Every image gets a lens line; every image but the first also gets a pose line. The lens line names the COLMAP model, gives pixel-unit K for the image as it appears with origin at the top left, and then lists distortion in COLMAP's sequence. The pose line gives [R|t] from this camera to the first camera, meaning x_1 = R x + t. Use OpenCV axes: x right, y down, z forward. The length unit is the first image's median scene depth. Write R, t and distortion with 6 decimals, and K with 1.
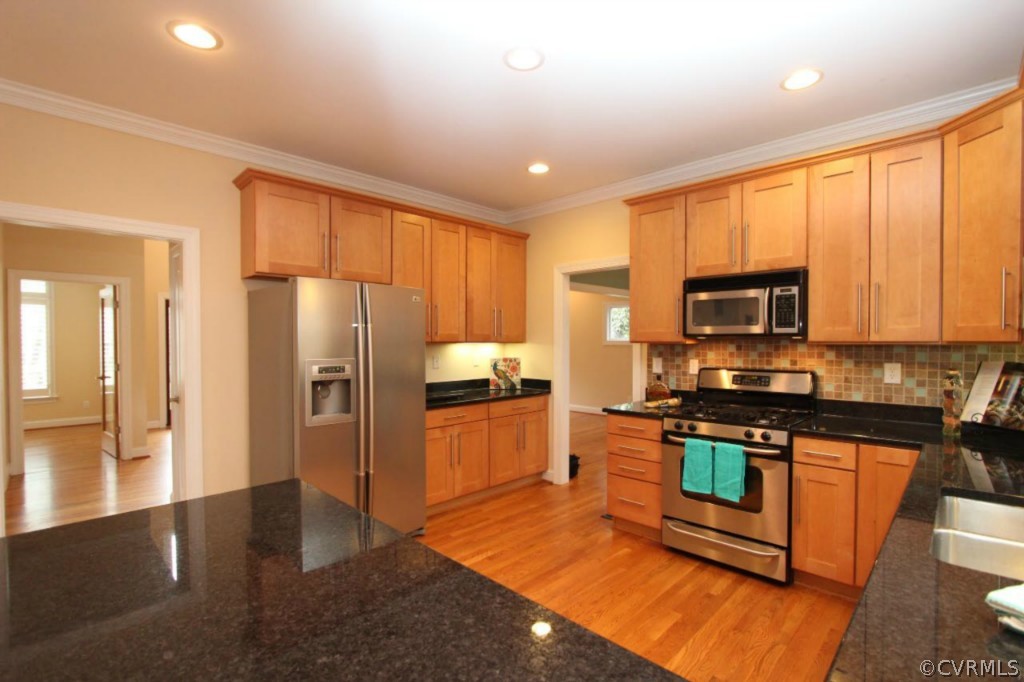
lens RADIAL K [[476.5, 0, 512.0], [0, 476.5, 341.0], [0, 0, 1]] dist [-0.001306, 0.000015]
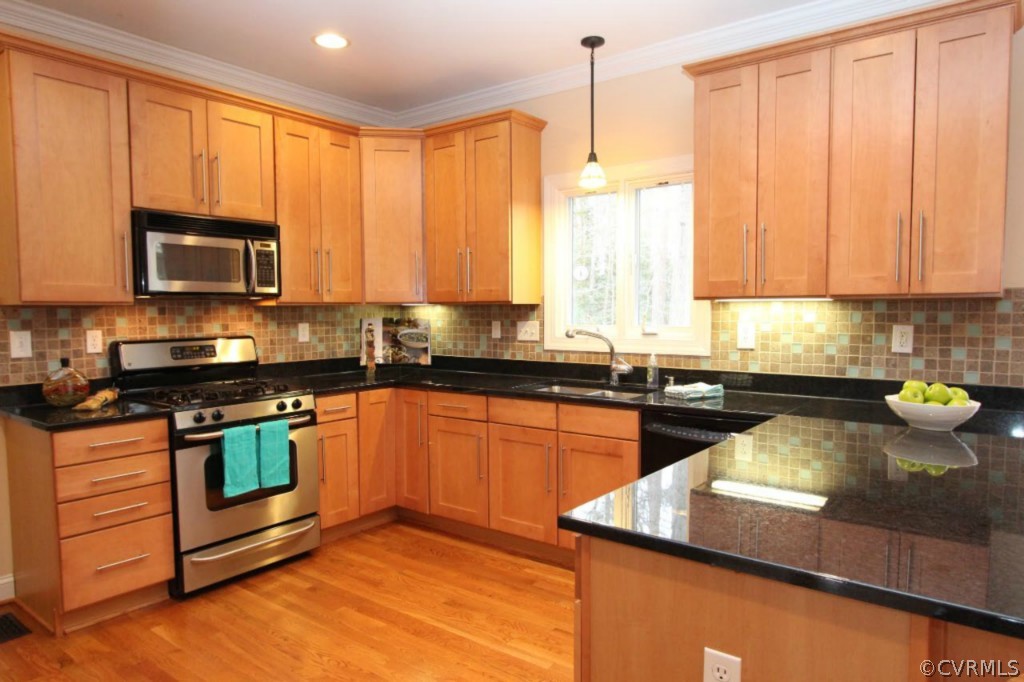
lens RADIAL K [[664.9, 0, 512.0], [0, 664.9, 341.0], [0, 0, 1]] dist [0.001701, 0.000686]
pose [[-0.120586, -0.045725, 0.991649, -0.729307], [0.007228, 0.998872, 0.046937, 0.018519], [-0.992677, 0.012827, -0.120120, 0.680808]]
